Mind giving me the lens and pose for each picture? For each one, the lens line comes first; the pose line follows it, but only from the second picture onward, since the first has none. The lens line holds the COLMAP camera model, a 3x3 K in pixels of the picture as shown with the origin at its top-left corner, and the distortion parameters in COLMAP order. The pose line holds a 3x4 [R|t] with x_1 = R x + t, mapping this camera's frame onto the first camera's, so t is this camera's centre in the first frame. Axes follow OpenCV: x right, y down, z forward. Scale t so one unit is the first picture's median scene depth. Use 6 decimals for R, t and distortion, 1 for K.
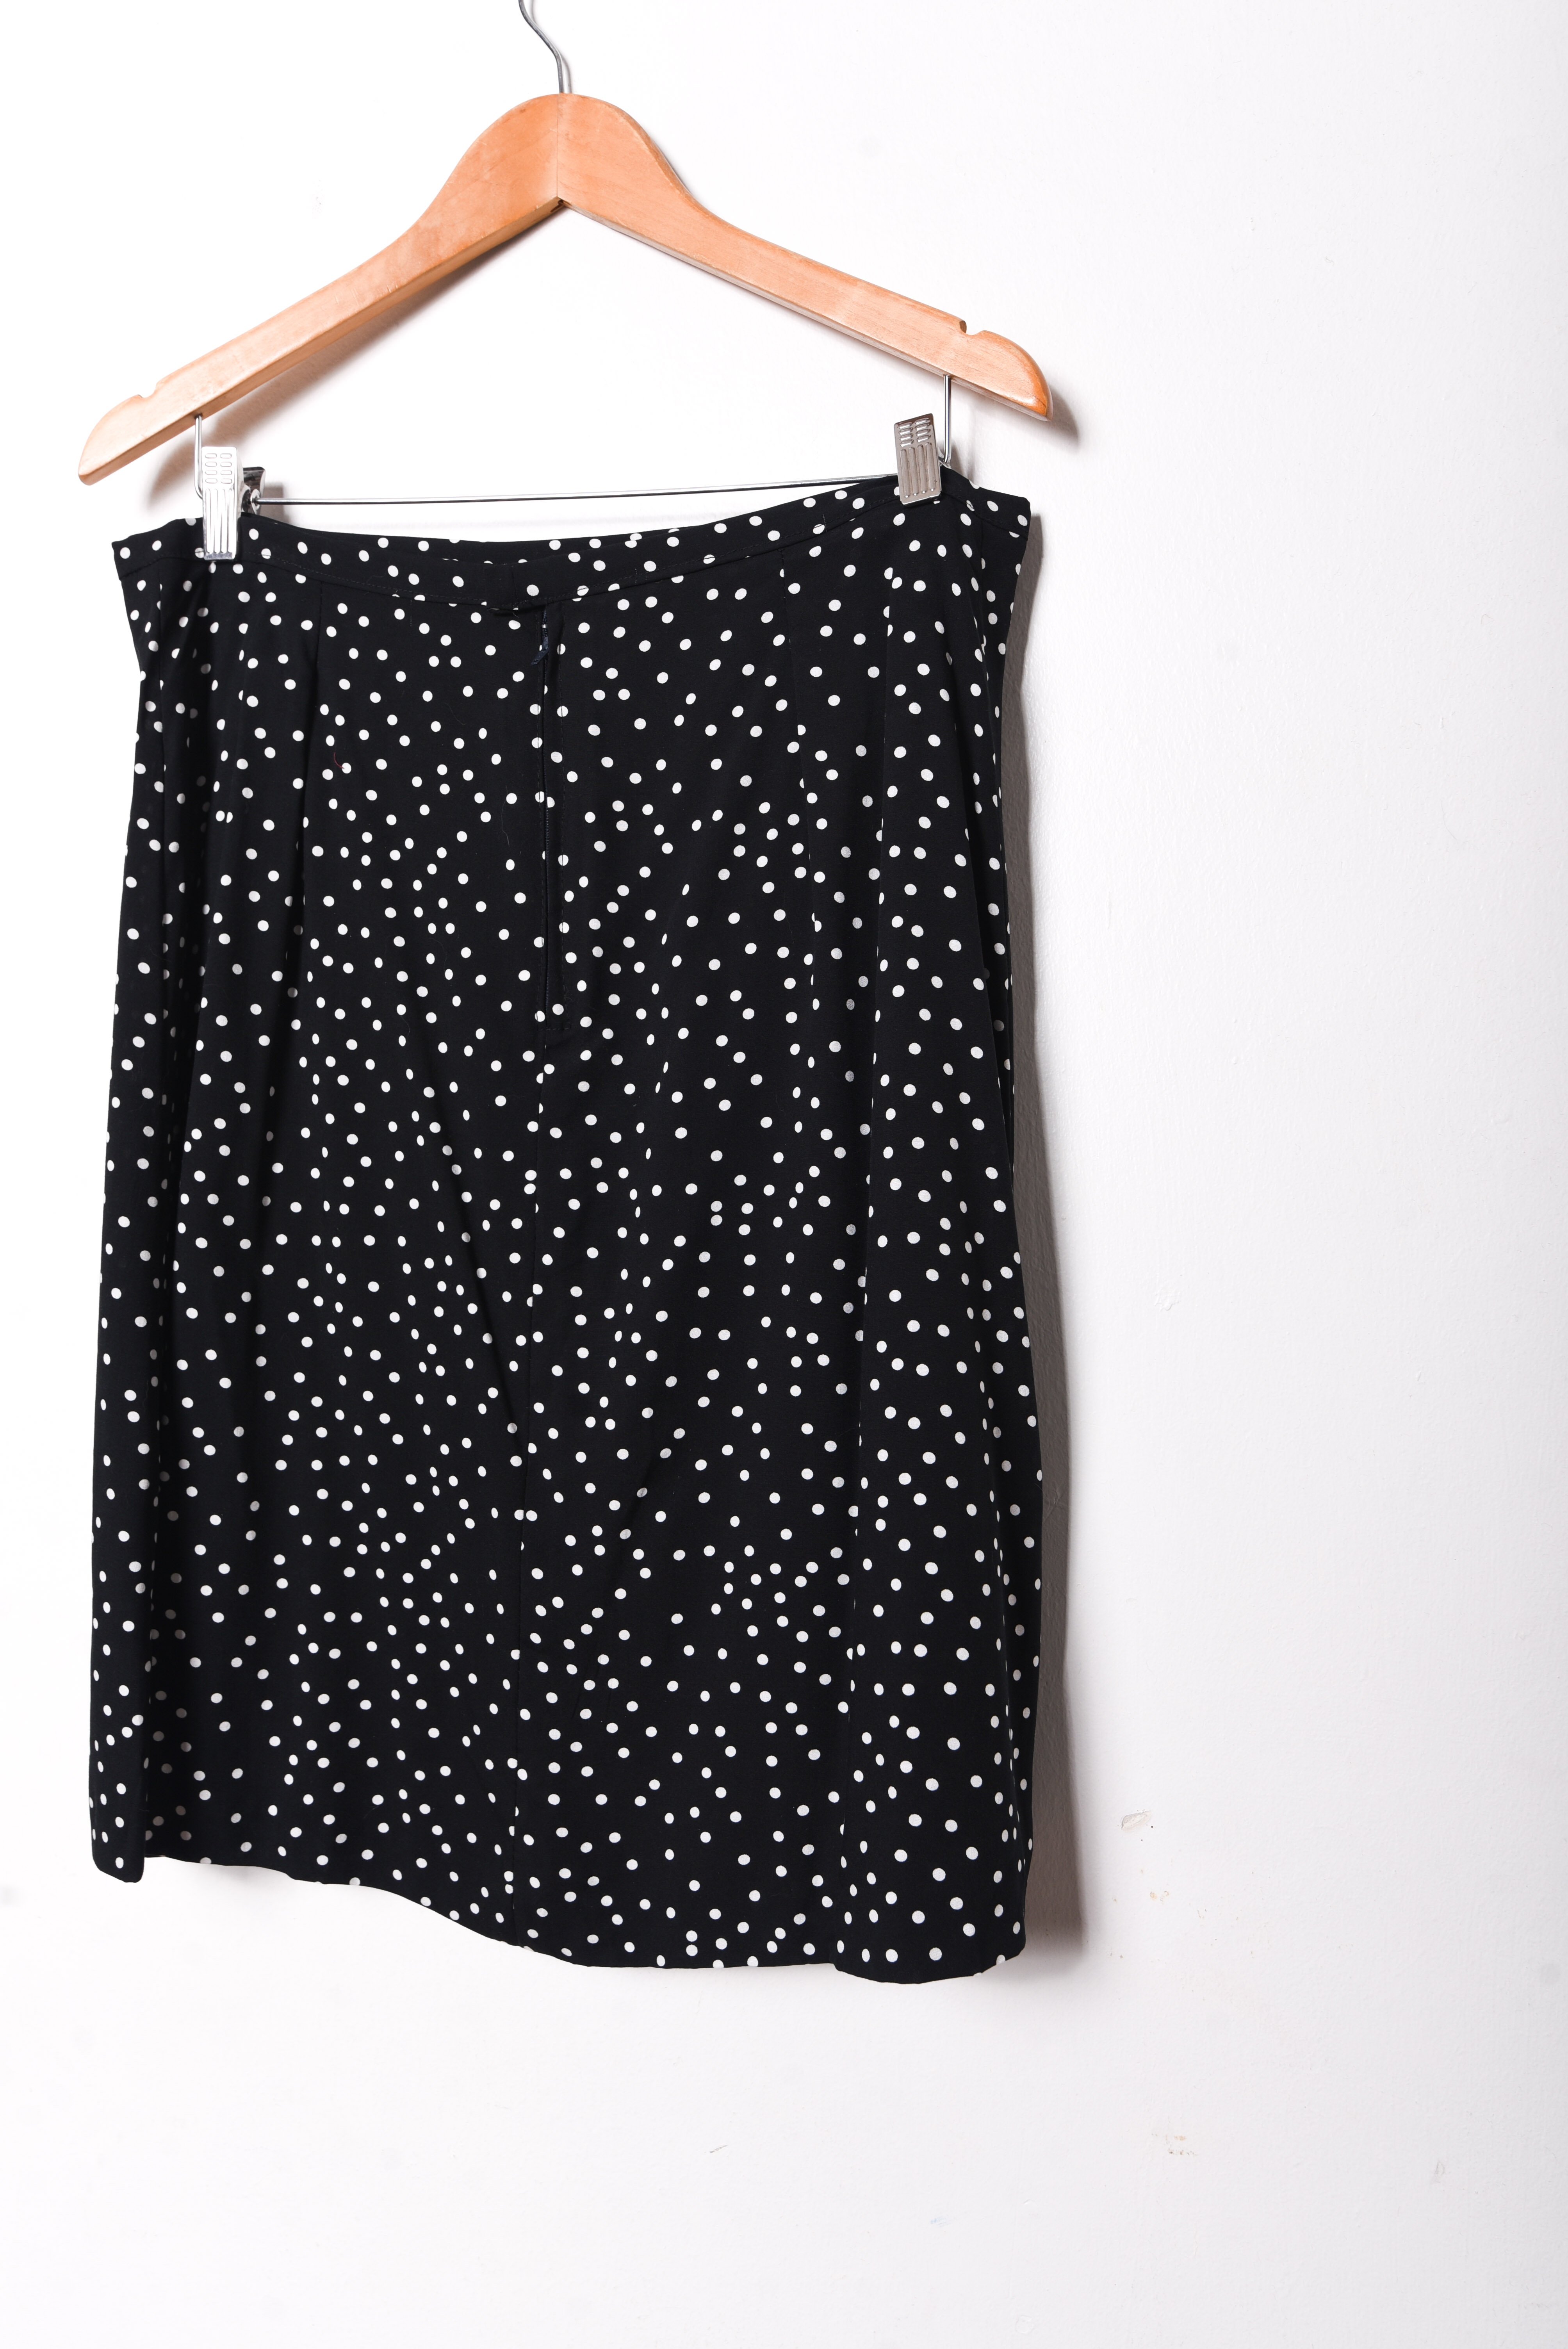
lens RADIAL K [[1275.6, 0, 777.6], [0, 1275.6, 1253.3], [0, 0, 1]] dist [-0.008612, 0.000570]
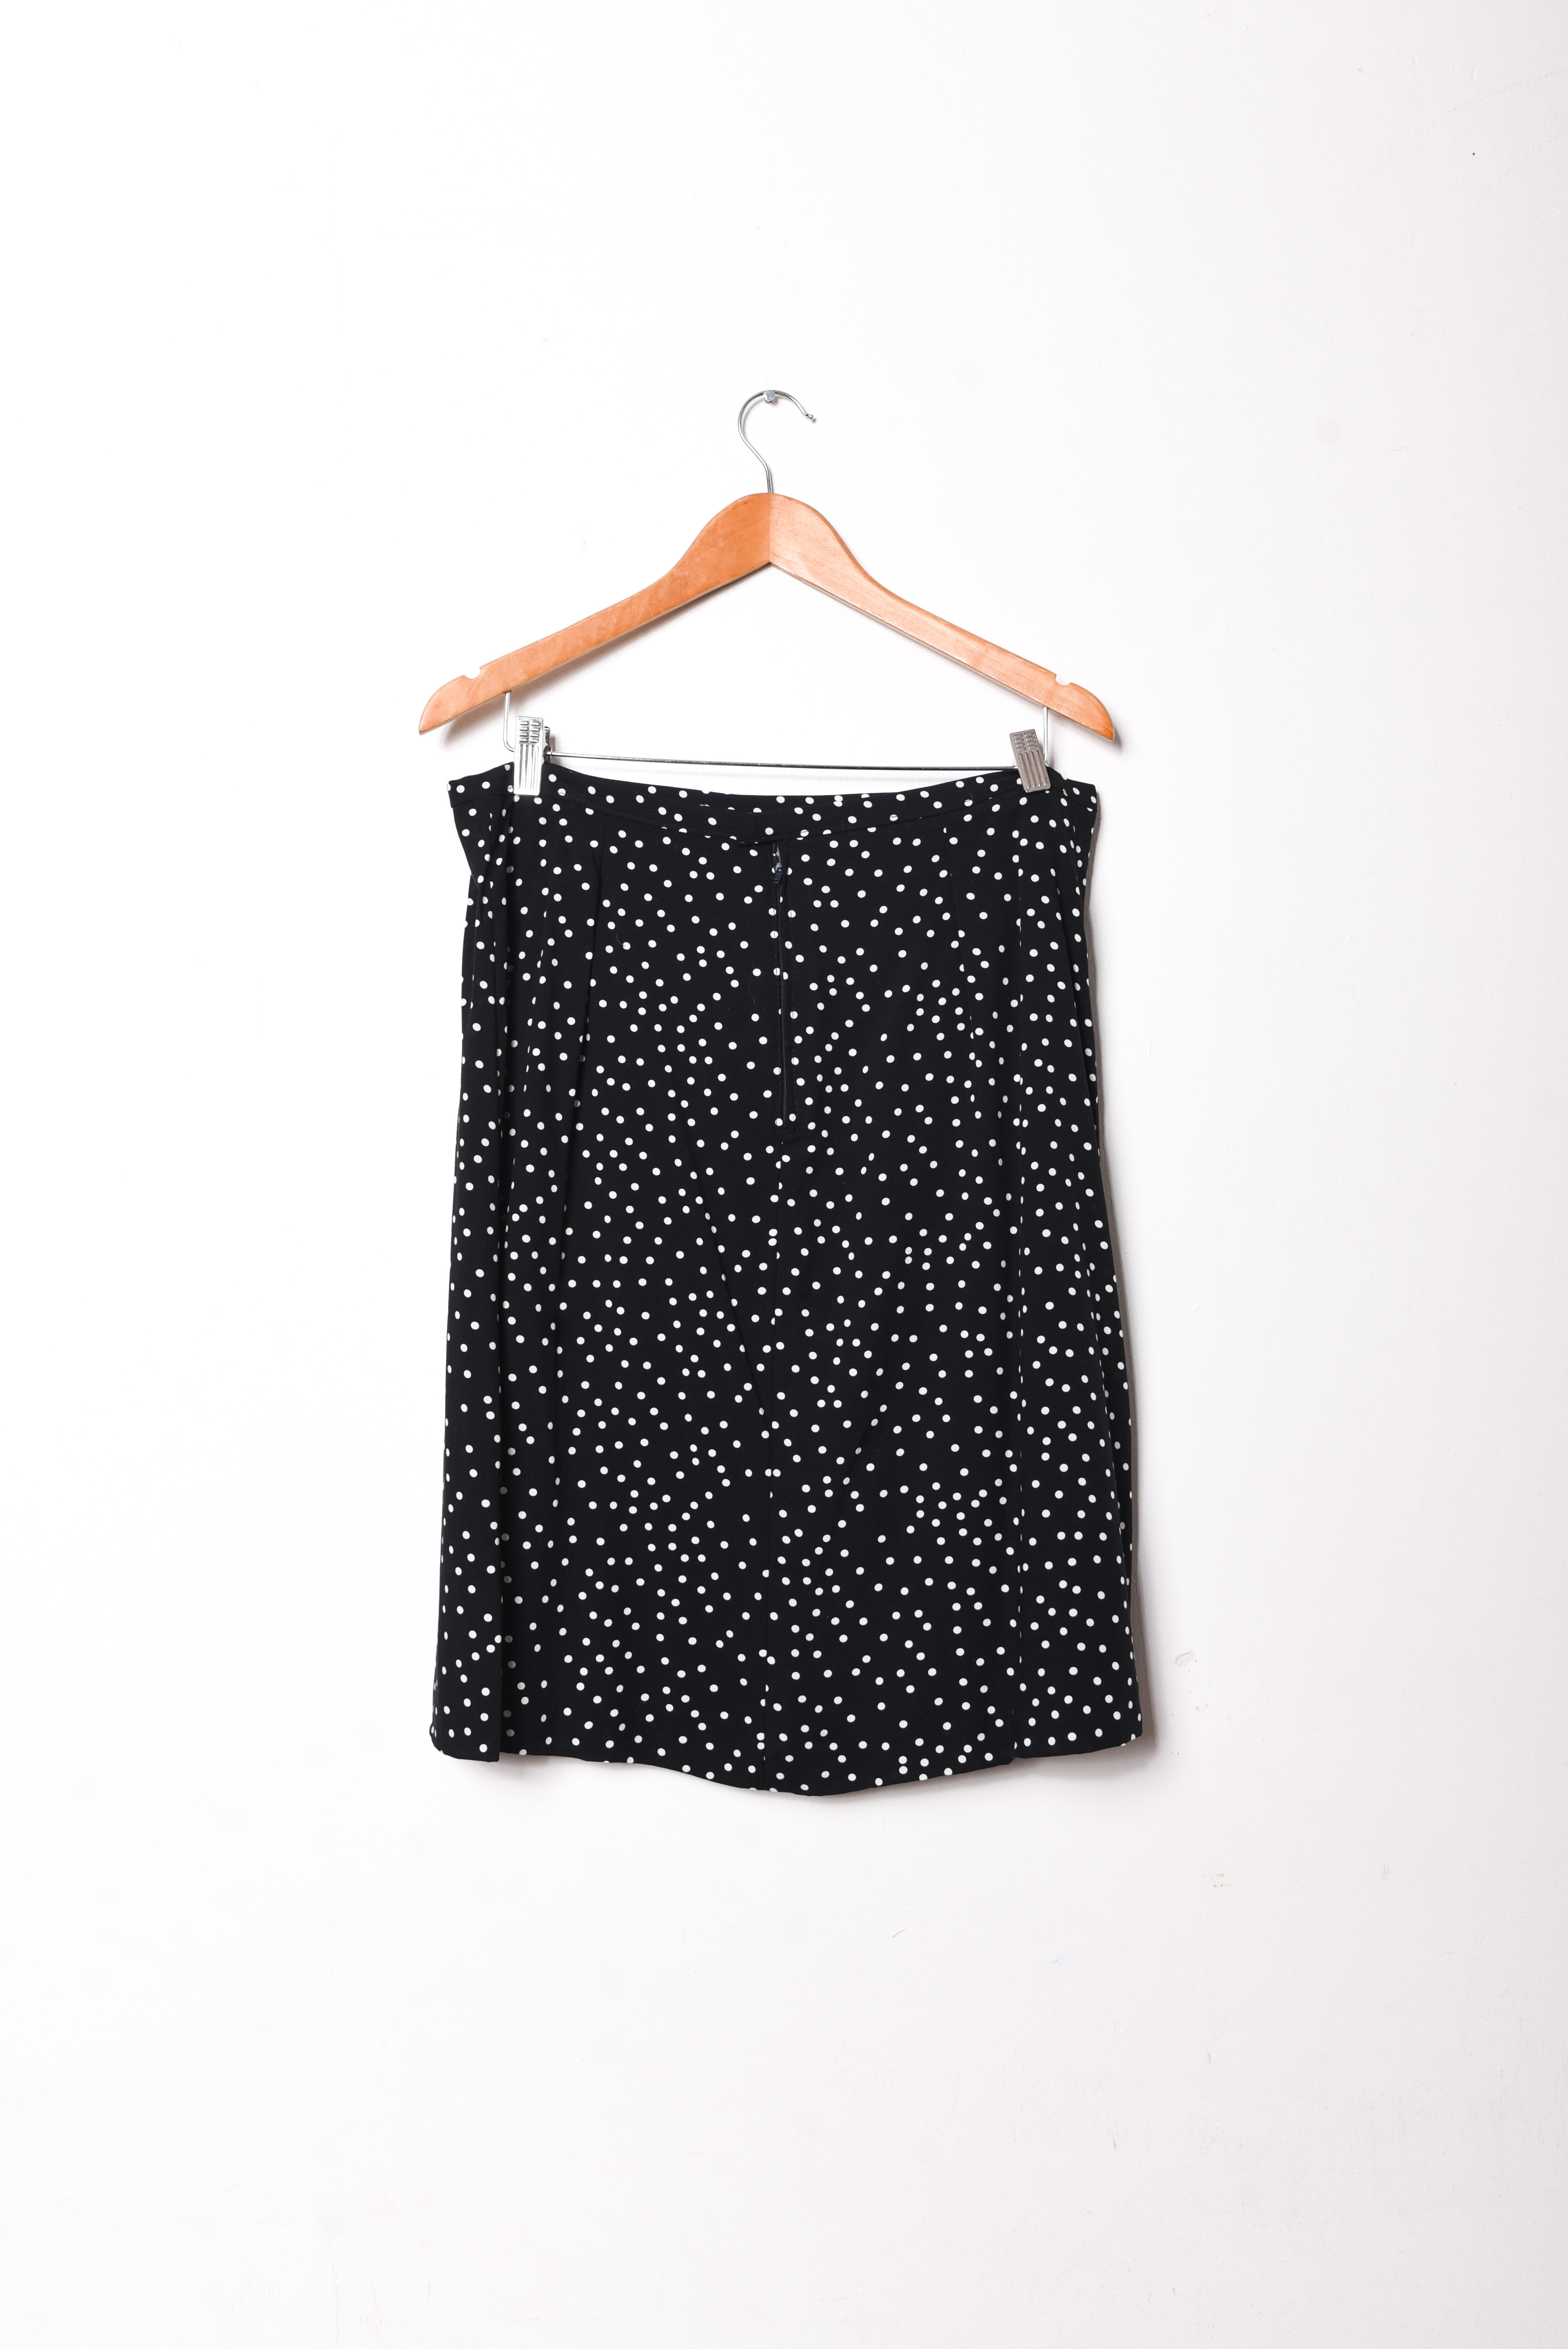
lens RADIAL K [[1275.7, 0, 777.6], [0, 1275.7, 1253.3], [0, 0, 1]] dist [-0.008612, 0.000570]
pose [[0.986303, -0.026152, 0.162860, -0.421860], [0.032055, 0.998917, -0.033726, 0.010731], [-0.161802, 0.038484, 0.986073, -0.410346]]
